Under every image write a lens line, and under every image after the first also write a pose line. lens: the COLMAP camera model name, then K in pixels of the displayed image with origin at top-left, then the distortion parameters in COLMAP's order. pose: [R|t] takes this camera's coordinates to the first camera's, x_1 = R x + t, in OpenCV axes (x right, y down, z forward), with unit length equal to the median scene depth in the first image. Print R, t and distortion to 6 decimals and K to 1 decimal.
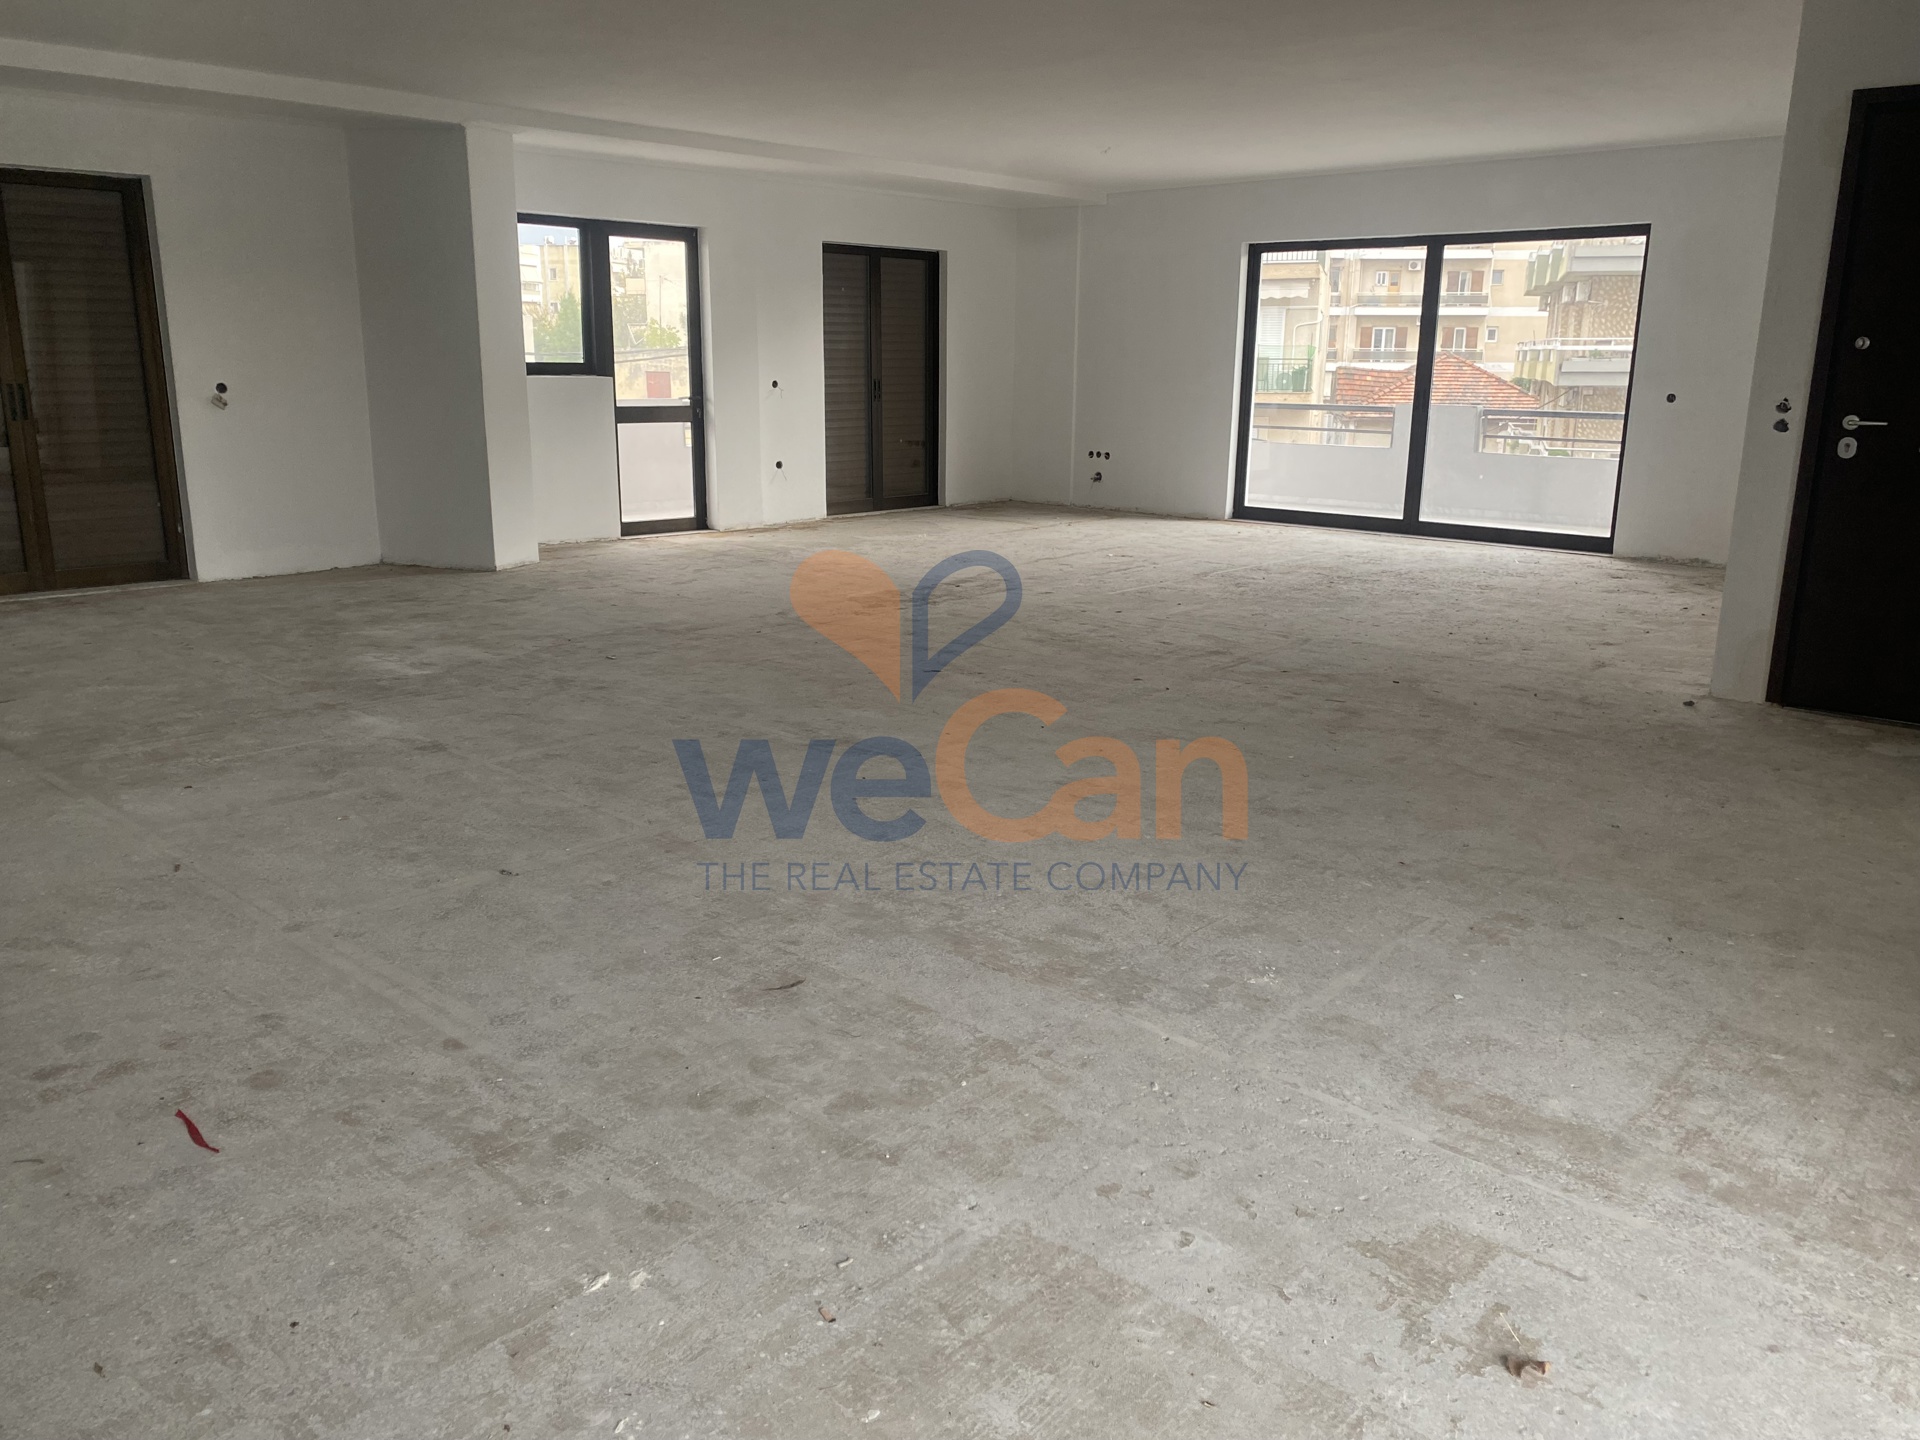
lens RADIAL K [[1450.9, 0, 958.0], [0, 1450.9, 709.5], [0, 0, 1]] dist [0.035165, -0.032387]
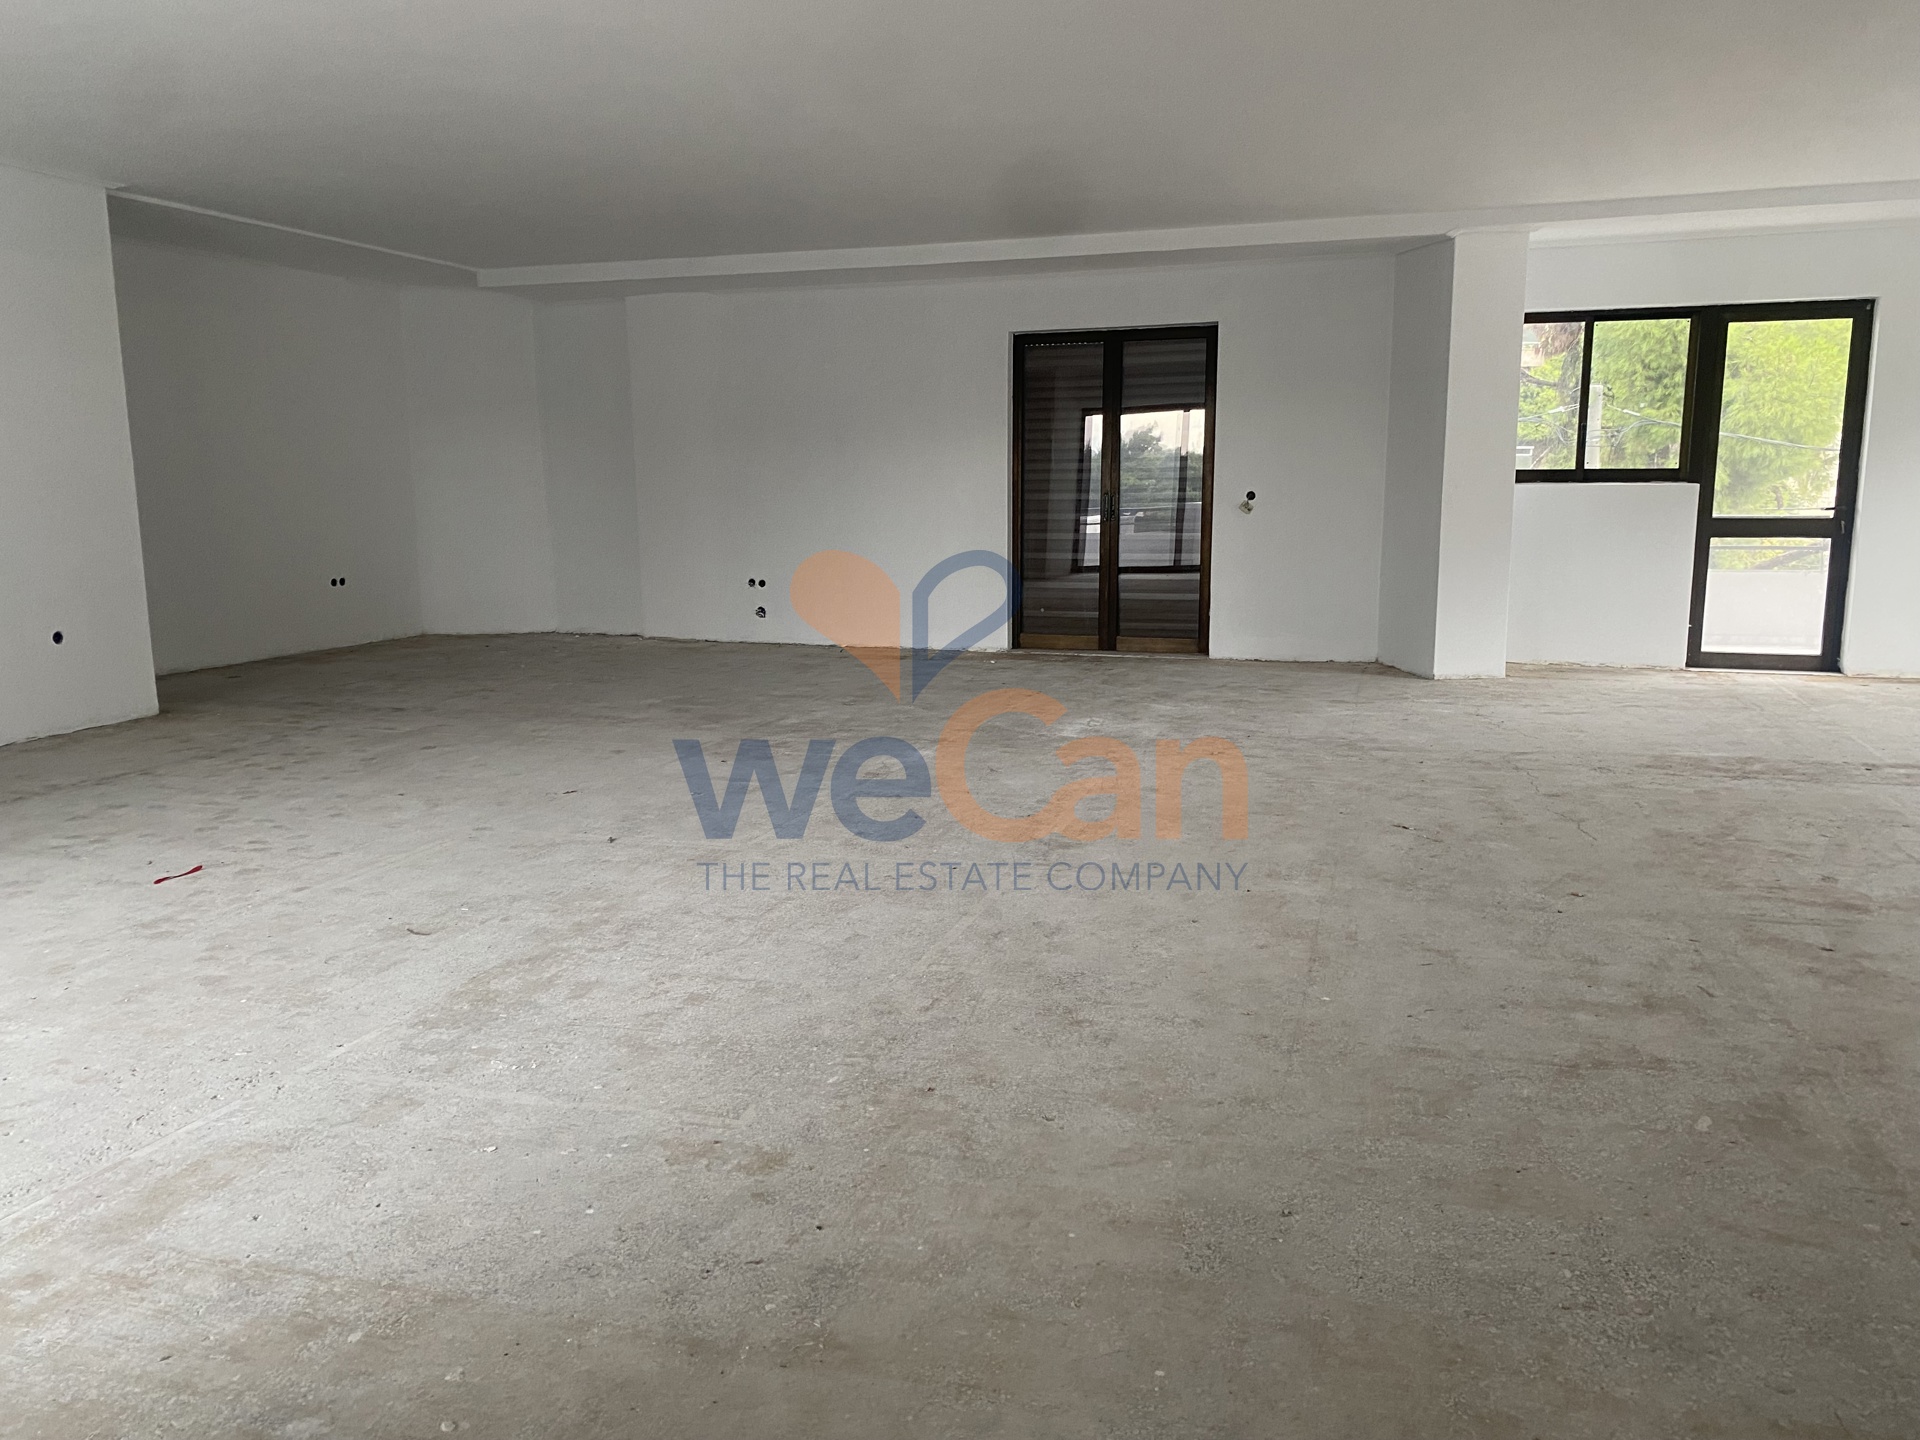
lens RADIAL K [[1450.9, 0, 962.4], [0, 1450.9, 728.5], [0, 0, 1]] dist [0.035165, -0.032387]
pose [[0.426148, 0.141481, -0.893522, 1.089540], [-0.203088, 0.977447, 0.057911, -0.141761], [0.881563, 0.156785, 0.445270, 0.741200]]
